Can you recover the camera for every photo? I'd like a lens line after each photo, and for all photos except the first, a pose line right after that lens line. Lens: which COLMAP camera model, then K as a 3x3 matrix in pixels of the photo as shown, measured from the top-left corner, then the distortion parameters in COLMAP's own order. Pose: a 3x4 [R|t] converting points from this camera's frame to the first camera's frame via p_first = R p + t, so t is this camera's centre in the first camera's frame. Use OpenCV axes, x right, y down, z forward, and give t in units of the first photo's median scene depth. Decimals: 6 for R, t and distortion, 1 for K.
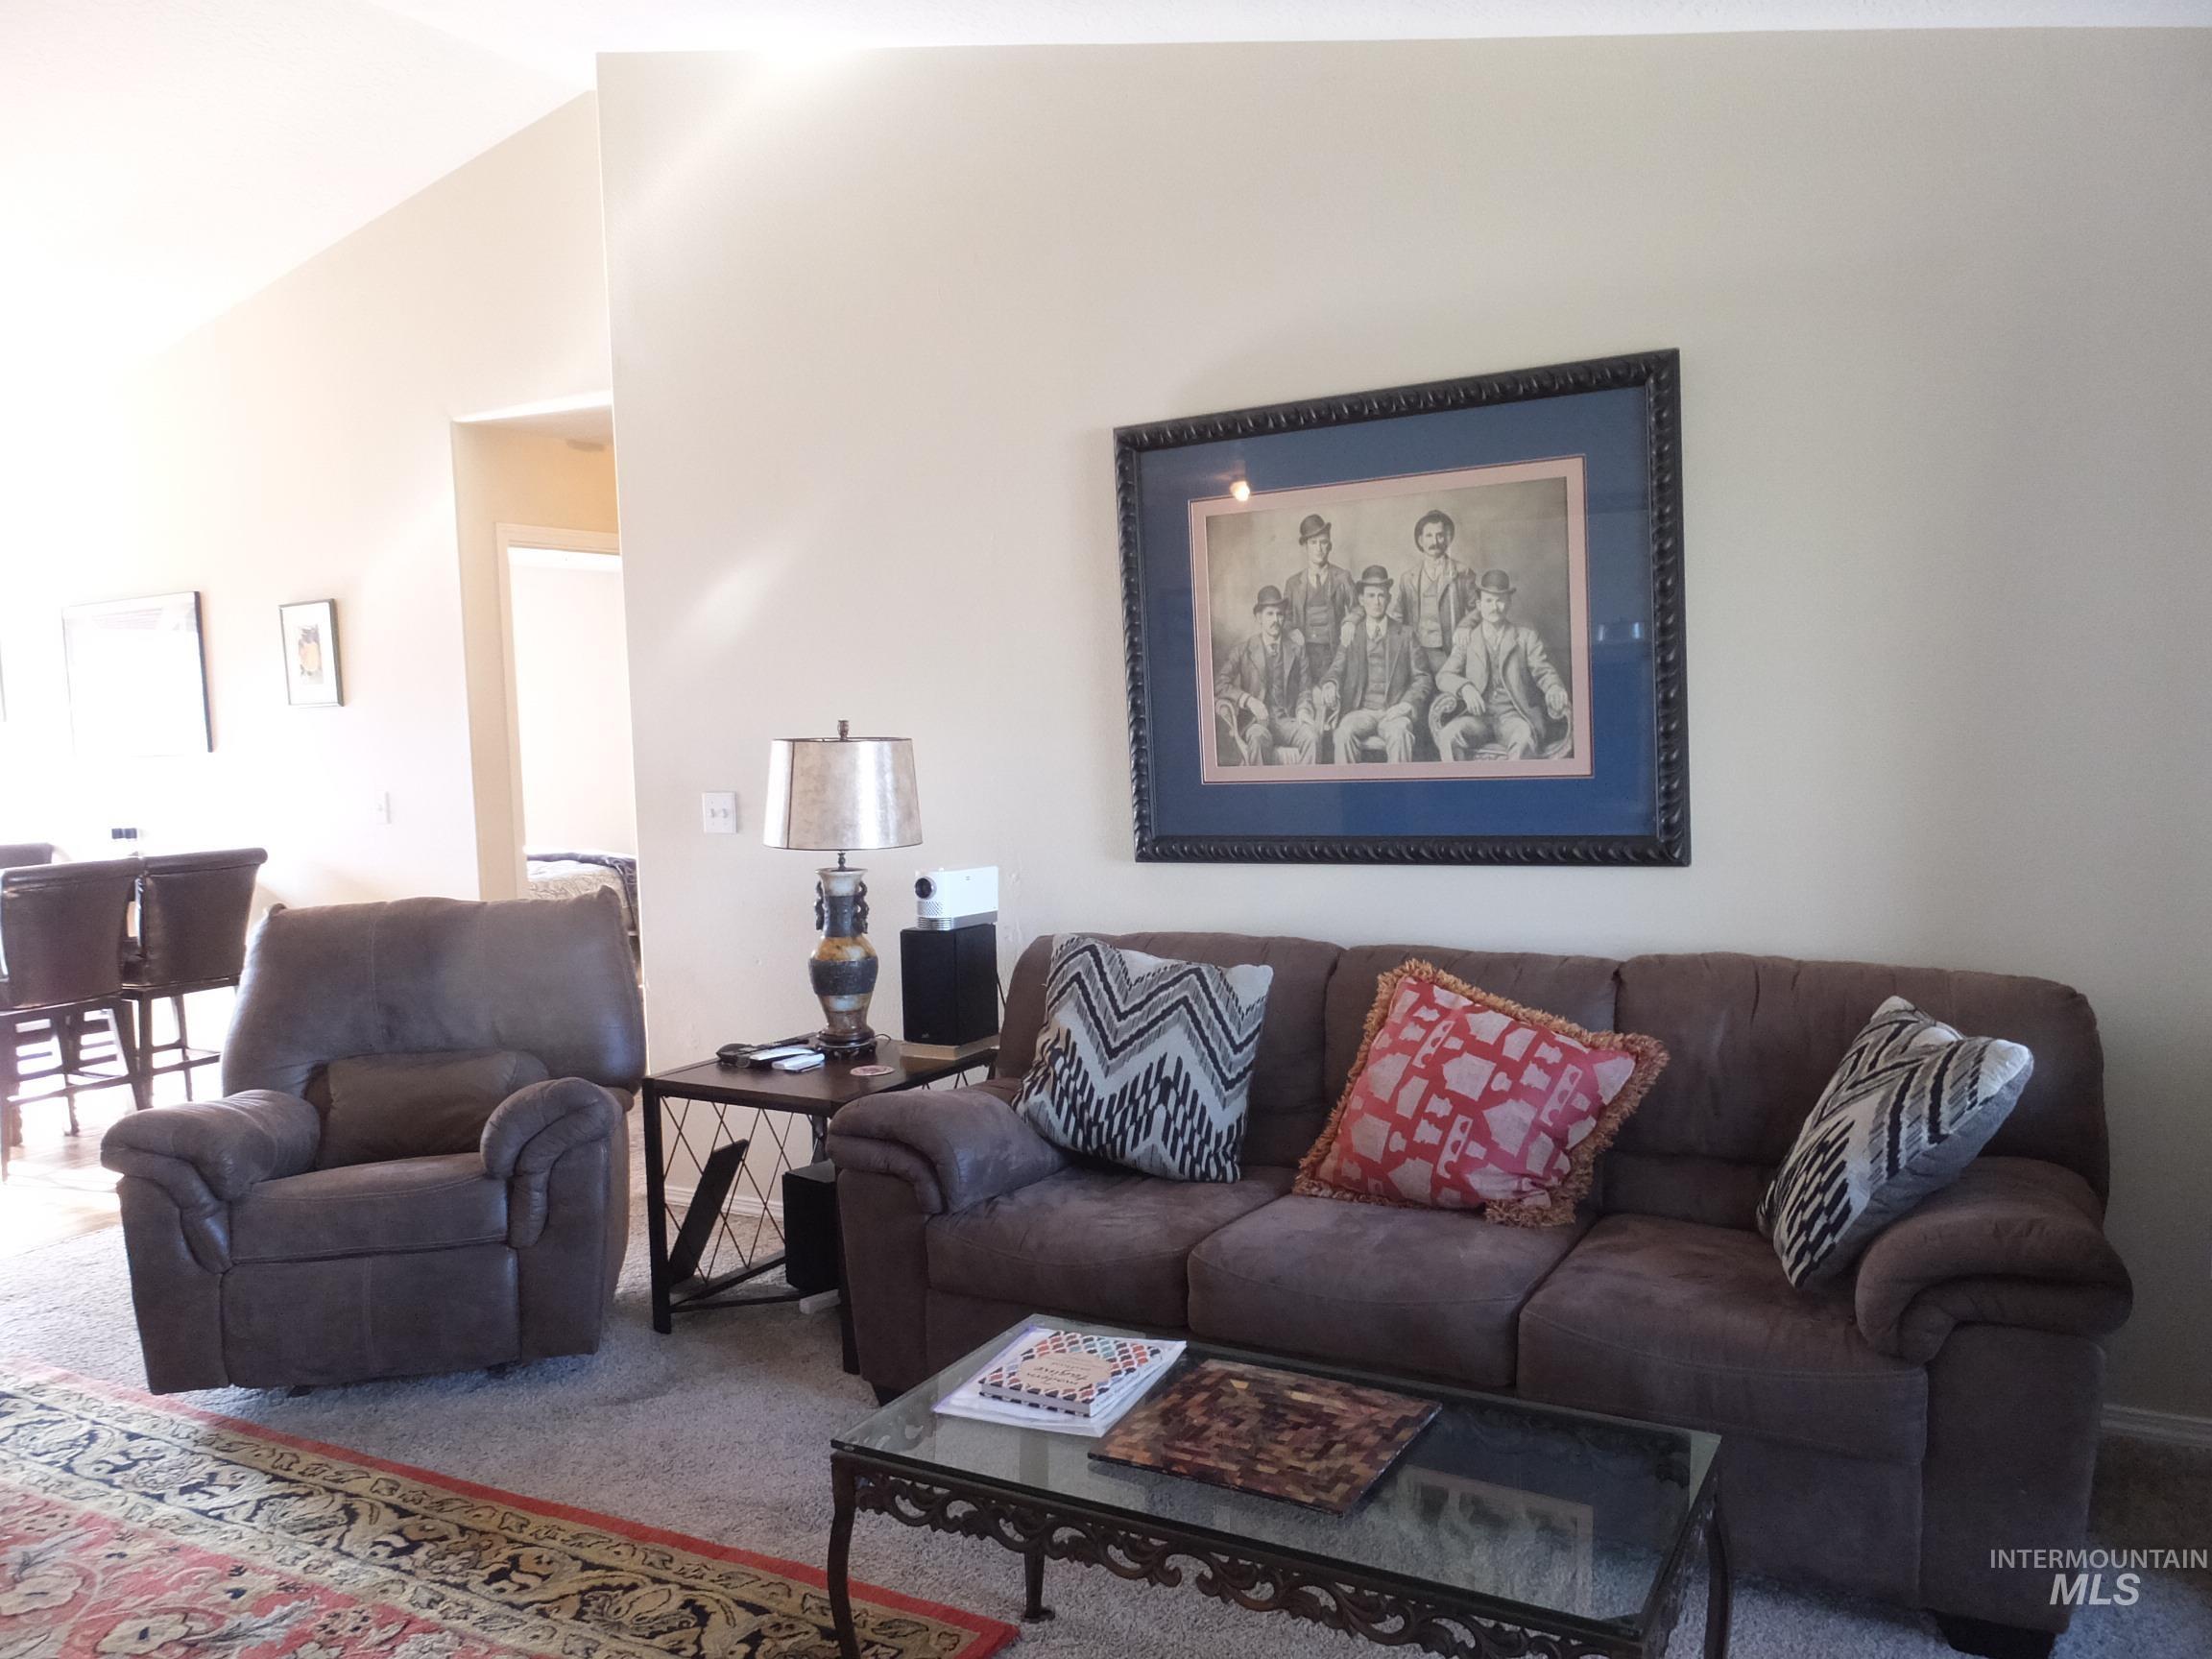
lens RADIAL K [[1672.4, 0, 1104.7], [0, 1672.4, 838.8], [0, 0, 1]] dist [0.013906, -0.022059]
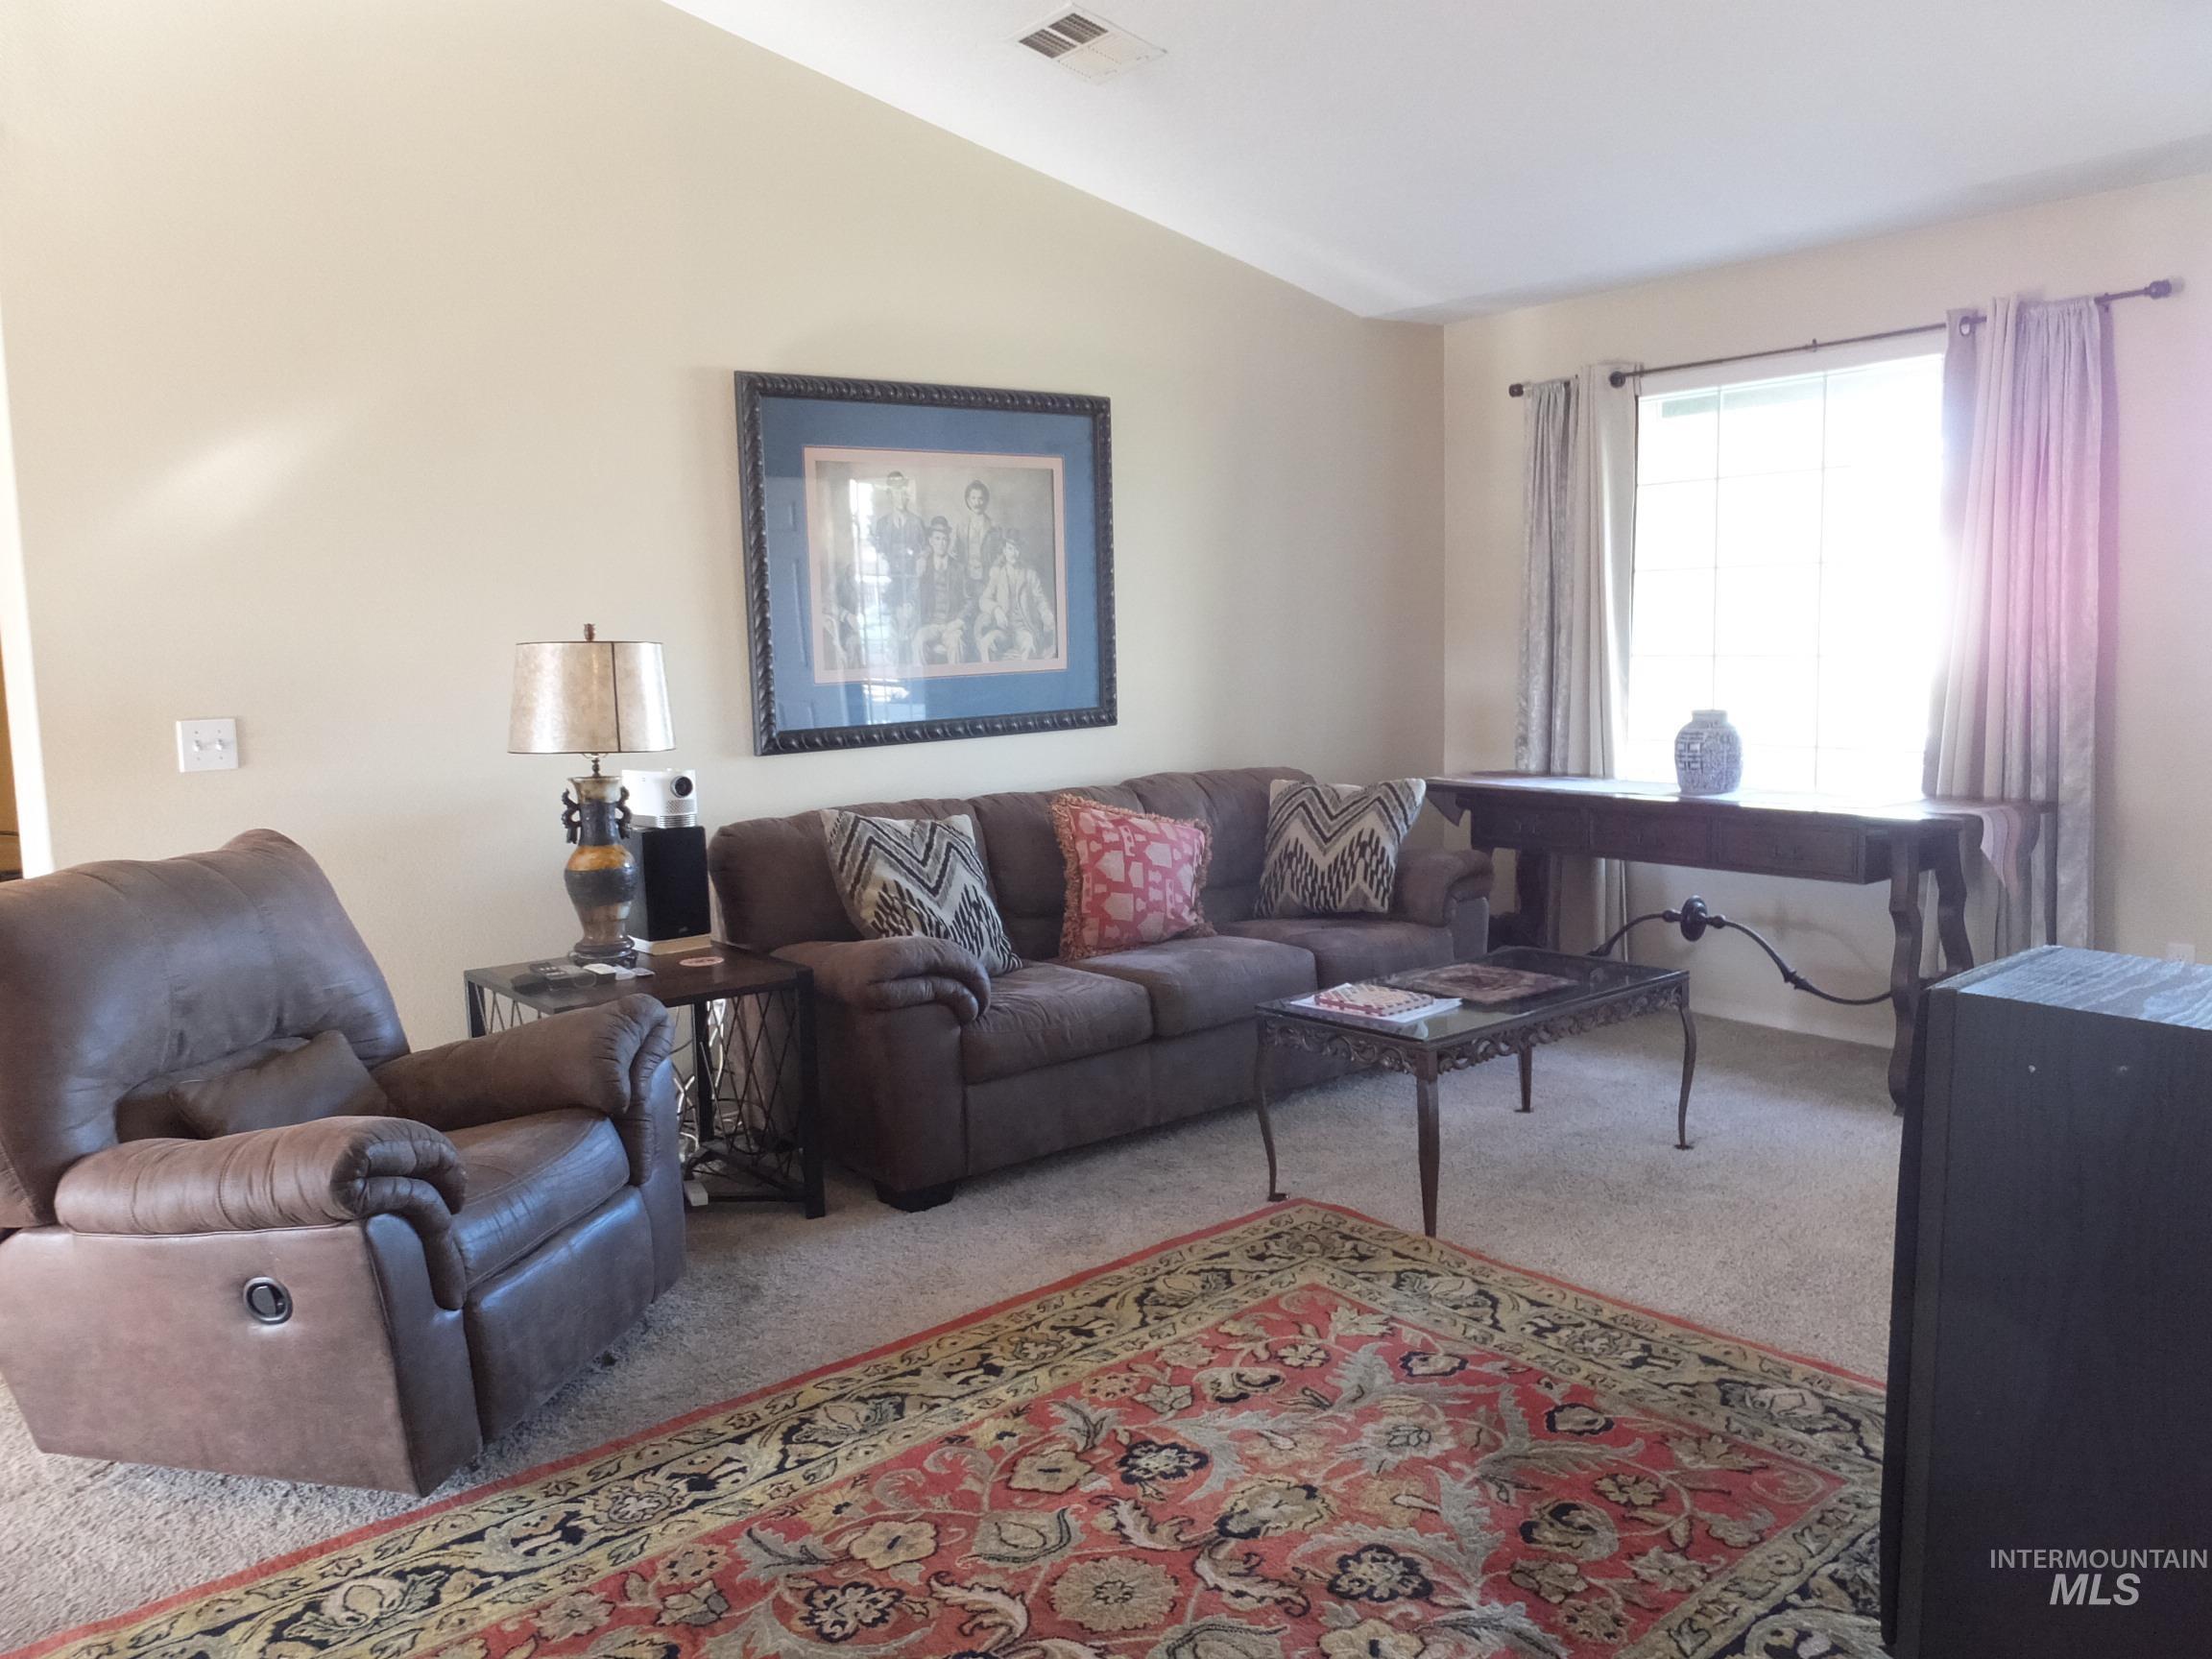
lens RADIAL K [[1672.4, 0, 1101.7], [0, 1672.4, 821.4], [0, 0, 1]] dist [0.013906, -0.022059]
pose [[0.362154, -0.082809, 0.928433, -1.086804], [0.085165, 0.994819, 0.055509, 0.016958], [-0.928219, 0.058967, 0.367330, 0.415592]]
